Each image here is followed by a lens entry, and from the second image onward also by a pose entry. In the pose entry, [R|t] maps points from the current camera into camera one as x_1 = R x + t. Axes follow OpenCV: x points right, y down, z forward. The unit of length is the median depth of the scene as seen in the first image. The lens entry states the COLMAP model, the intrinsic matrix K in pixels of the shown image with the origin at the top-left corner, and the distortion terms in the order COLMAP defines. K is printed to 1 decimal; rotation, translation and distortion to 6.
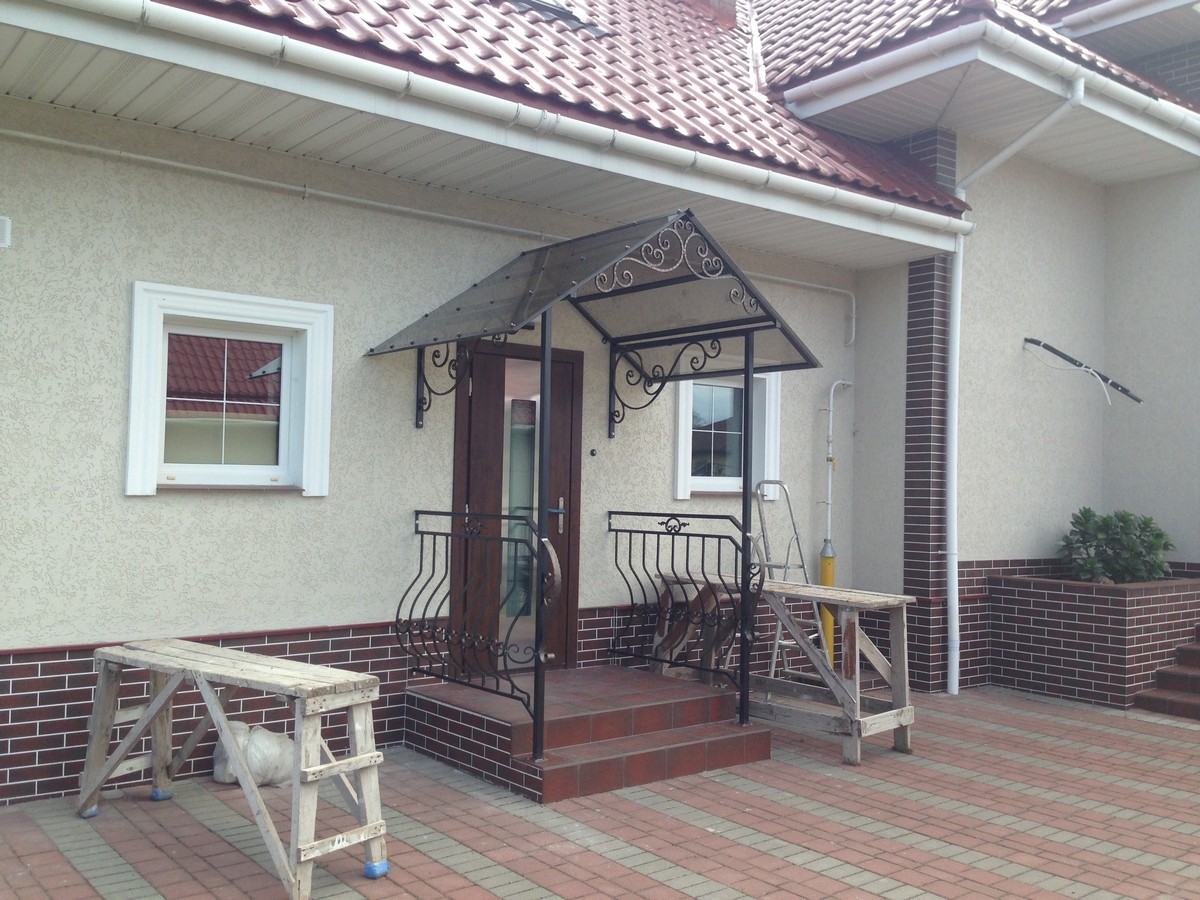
lens RADIAL K [[1080.3, 0, 598.6], [0, 1080.3, 457.5], [0, 0, 1]] dist [0.130271, -0.207059]
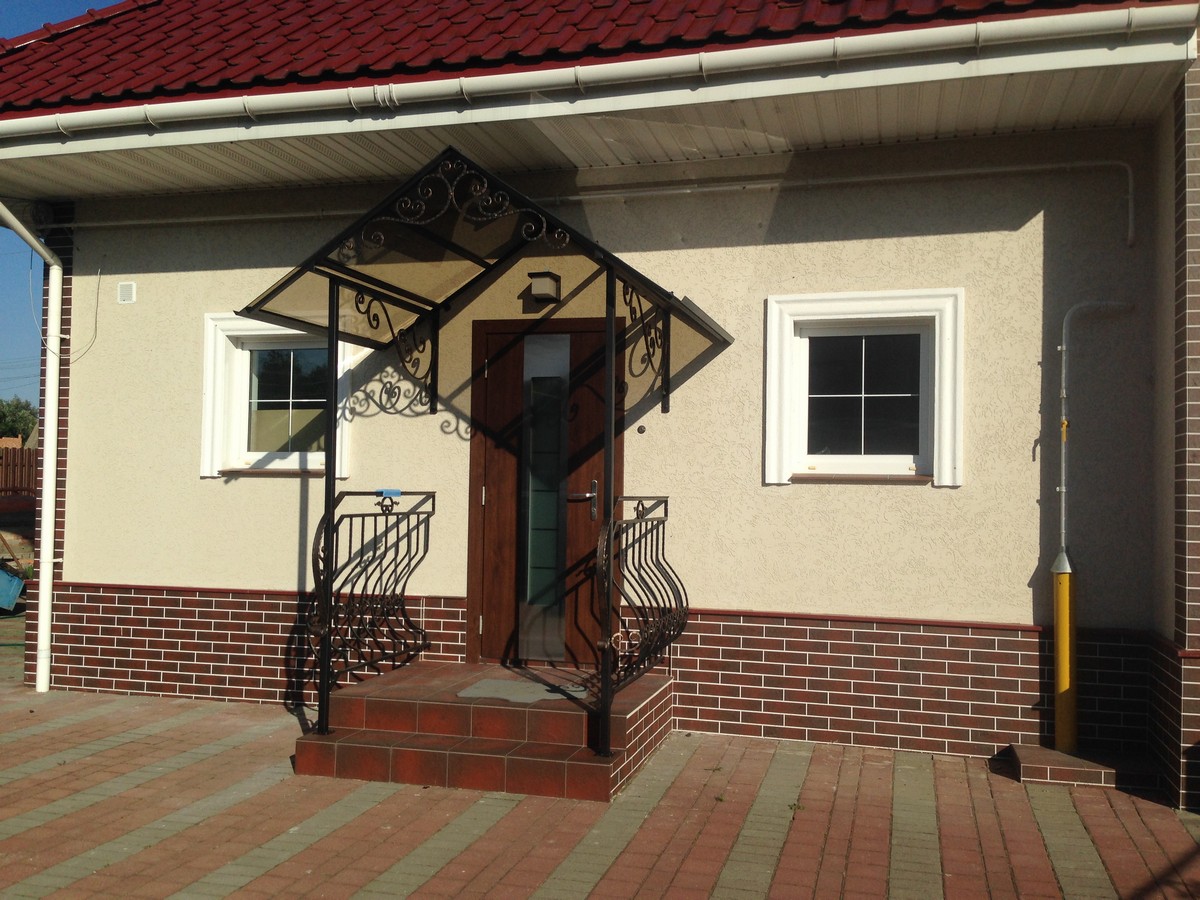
lens RADIAL K [[1080.3, 0, 598.6], [0, 1080.3, 457.5], [0, 0, 1]] dist [0.130271, -0.207059]
pose [[0.596377, -0.031397, -0.802090, 0.942819], [0.017259, 0.999505, -0.026292, 0.056782], [0.802519, 0.001837, 0.596624, 0.621856]]
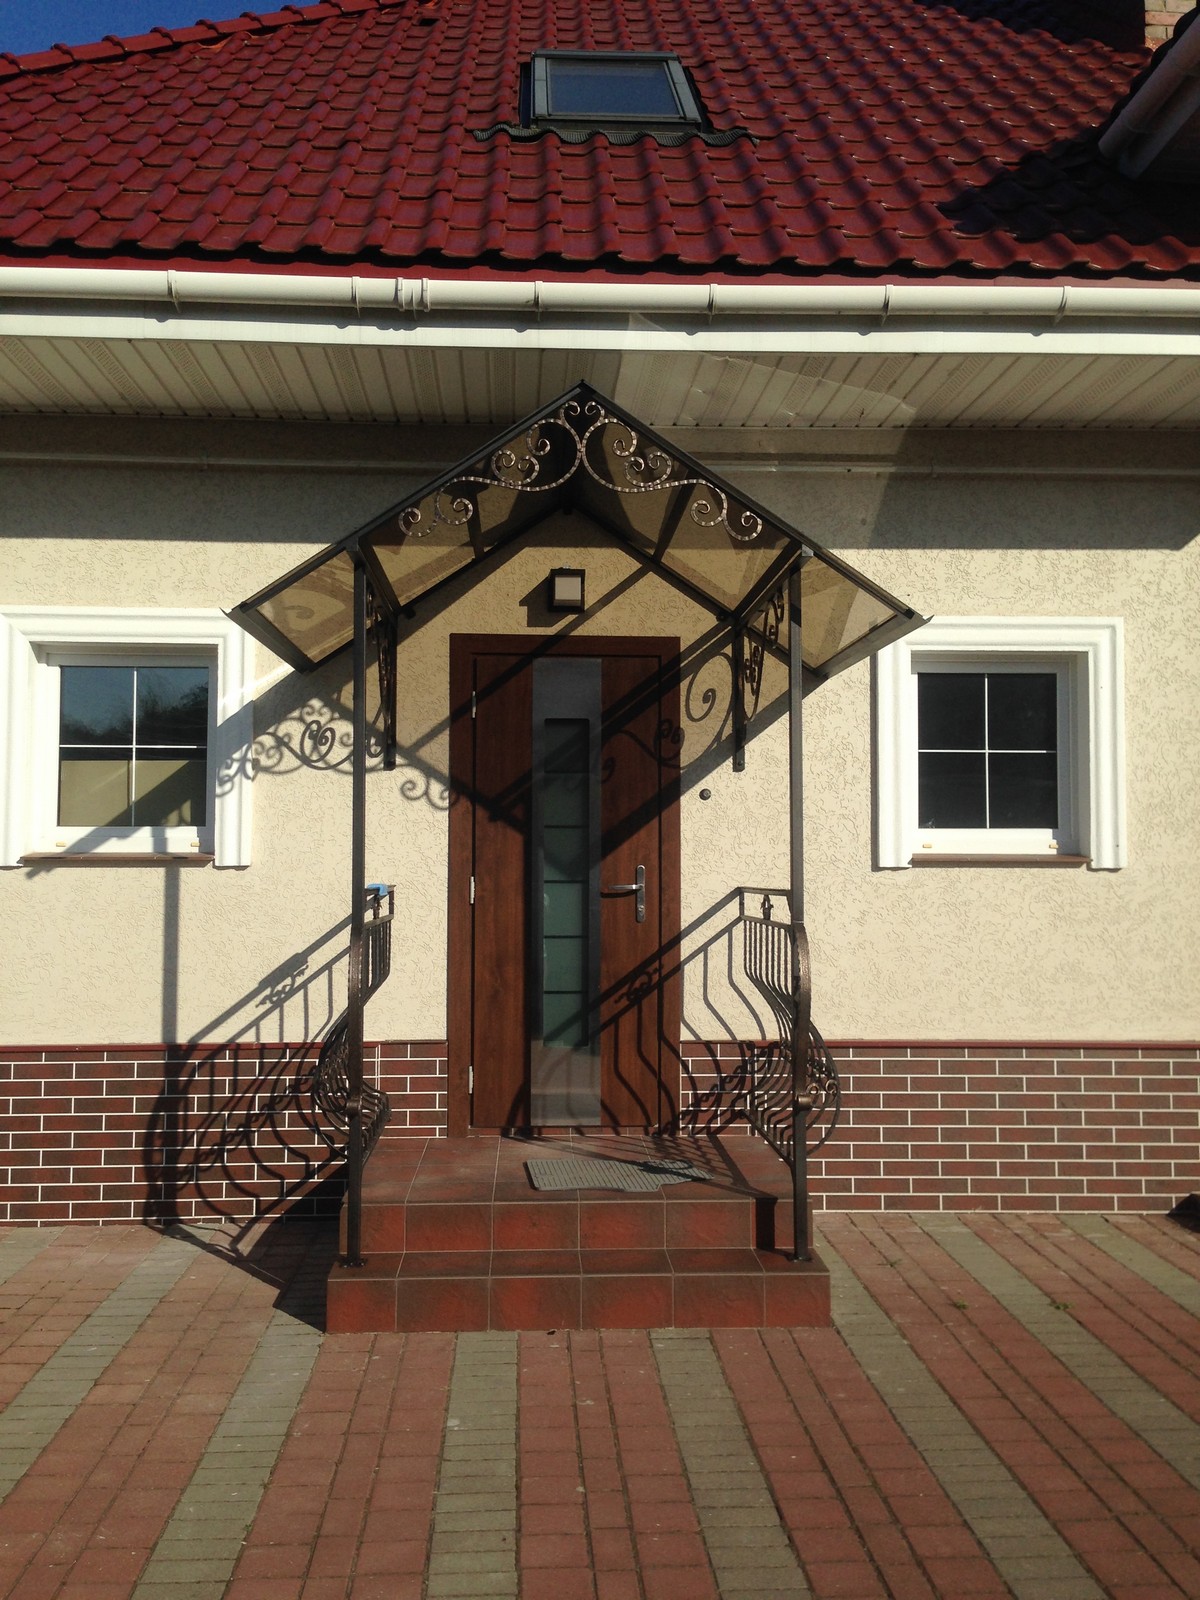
lens RADIAL K [[1440.4, 0, 600.0], [0, 1440.4, 800.0], [0, 0, 1]] dist [0.130271, -0.207059]
pose [[0.819439, -0.041985, -0.571627, 0.592883], [0.027603, 0.999047, -0.033810, 0.035740], [0.572502, 0.011926, 0.819817, 0.379627]]
